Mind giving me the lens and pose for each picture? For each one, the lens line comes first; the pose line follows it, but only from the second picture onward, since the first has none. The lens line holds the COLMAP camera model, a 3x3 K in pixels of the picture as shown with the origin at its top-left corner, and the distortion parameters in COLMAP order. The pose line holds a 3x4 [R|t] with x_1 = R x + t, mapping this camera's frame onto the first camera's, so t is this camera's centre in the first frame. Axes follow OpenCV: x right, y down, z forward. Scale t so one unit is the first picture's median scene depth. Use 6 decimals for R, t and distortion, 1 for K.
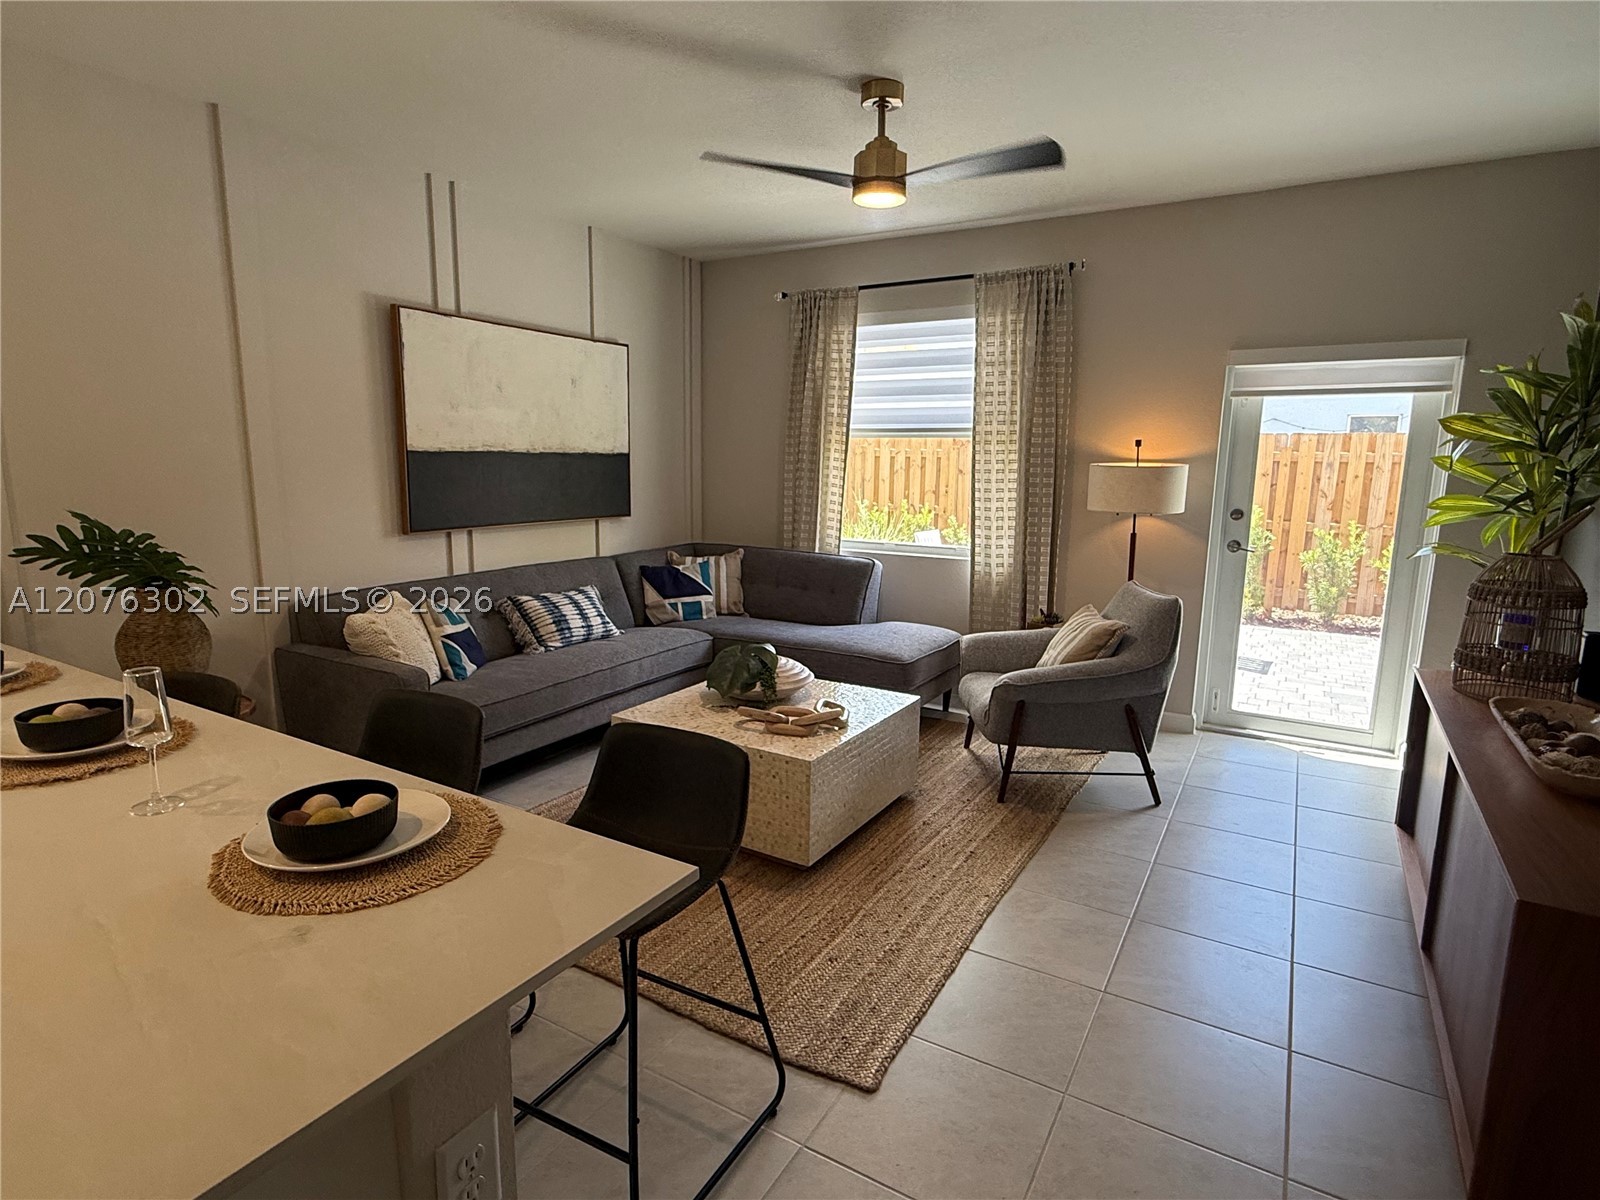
lens RADIAL K [[851.0, 0, 817.0], [0, 851.0, 612.4], [0, 0, 1]] dist [-0.005533, 0.002943]
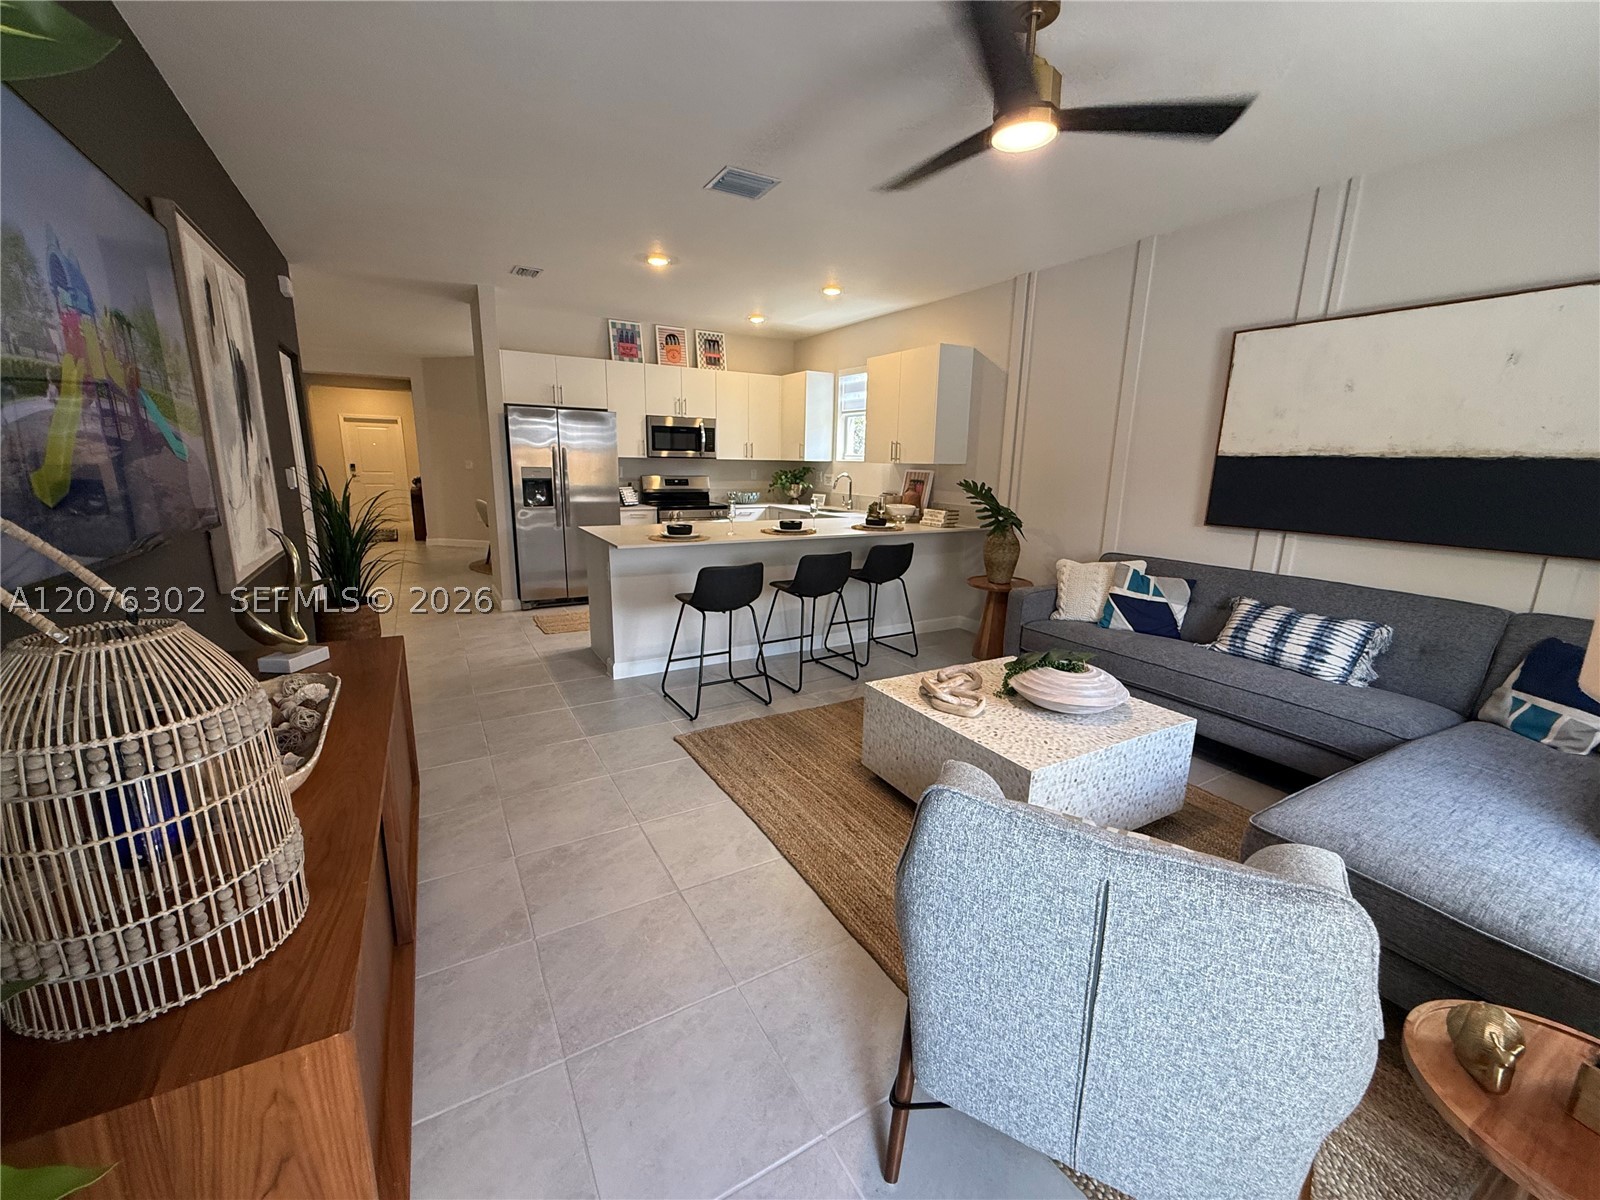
lens RADIAL K [[640.5, 0, 799.5], [0, 640.5, 610.8], [0, 0, 1]] dist [-0.003822, -0.000481]
pose [[-0.508449, 0.165660, -0.845007, 0.535517], [-0.192338, 0.934678, 0.298971, -0.123383], [0.839337, 0.314539, -0.443373, 0.847601]]
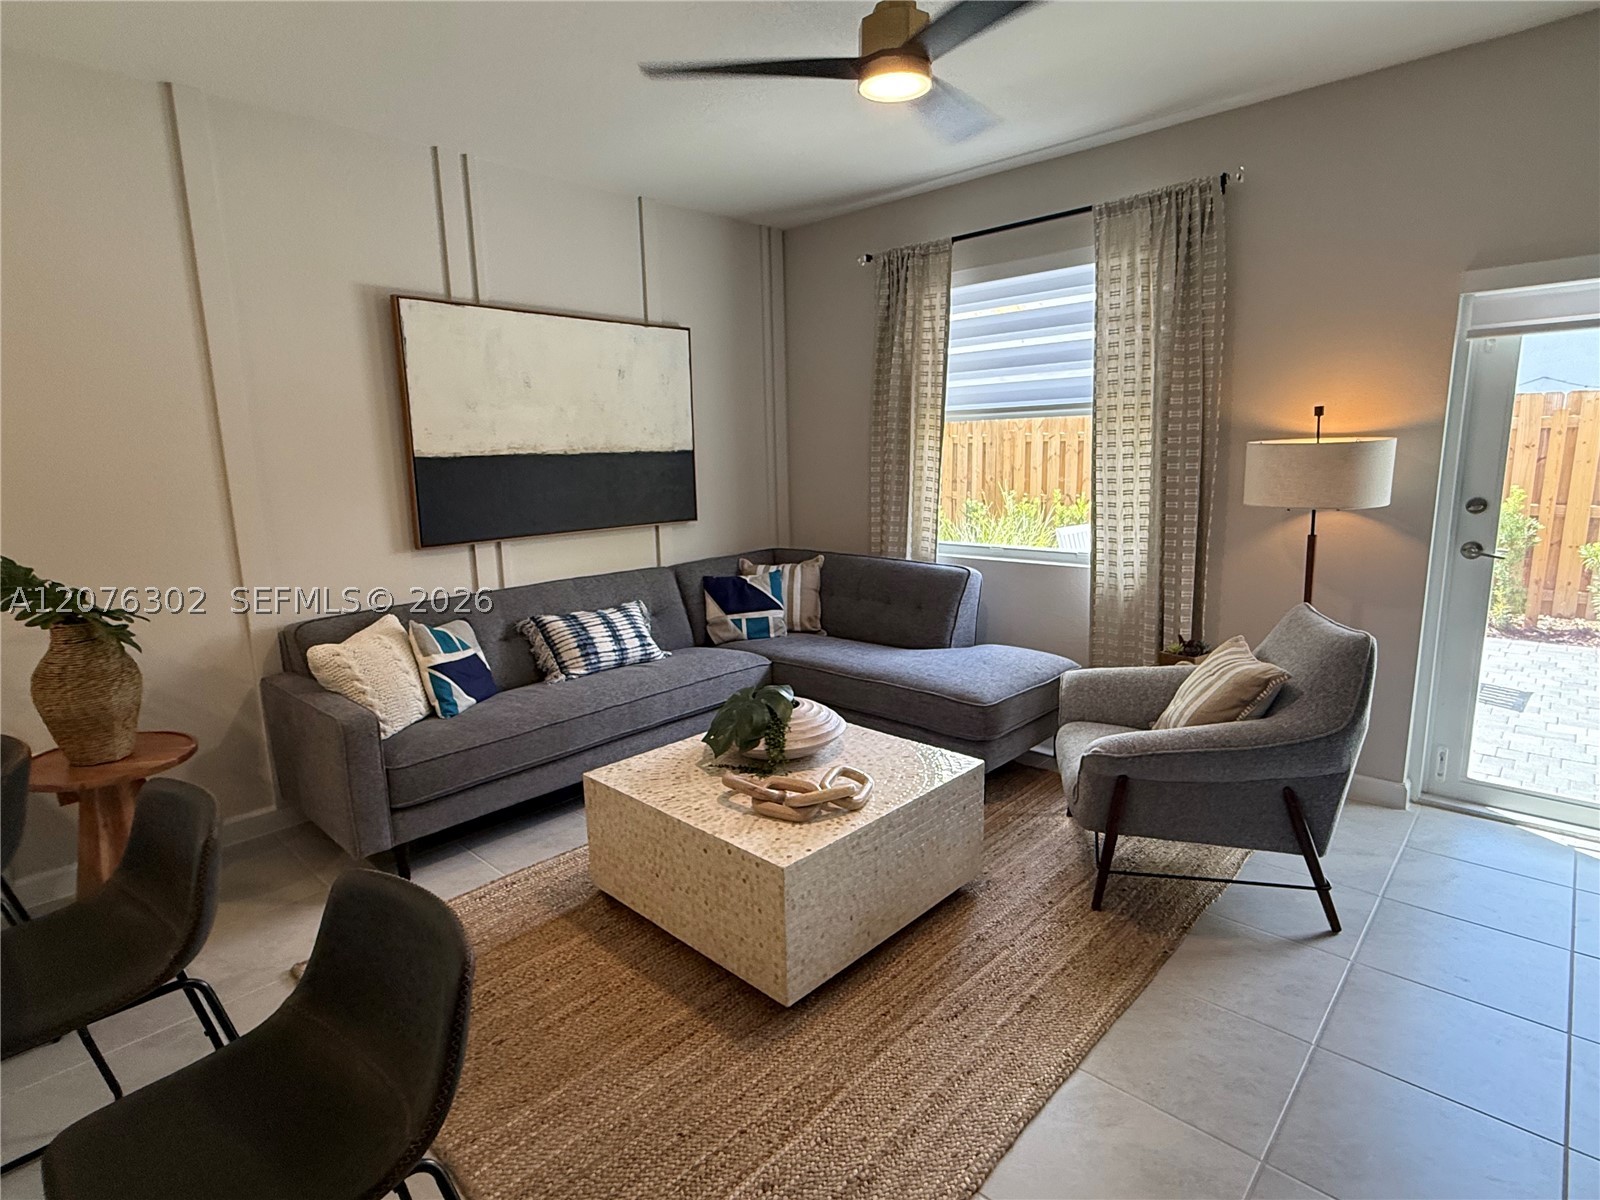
lens RADIAL K [[851.0, 0, 795.7], [0, 851.0, 607.9], [0, 0, 1]] dist [-0.005533, 0.002943]
pose [[0.973936, 0.005060, -0.226766, 0.102763], [-0.003940, 0.999978, 0.005390, -0.031798], [0.226788, -0.004356, 0.973934, 0.182842]]
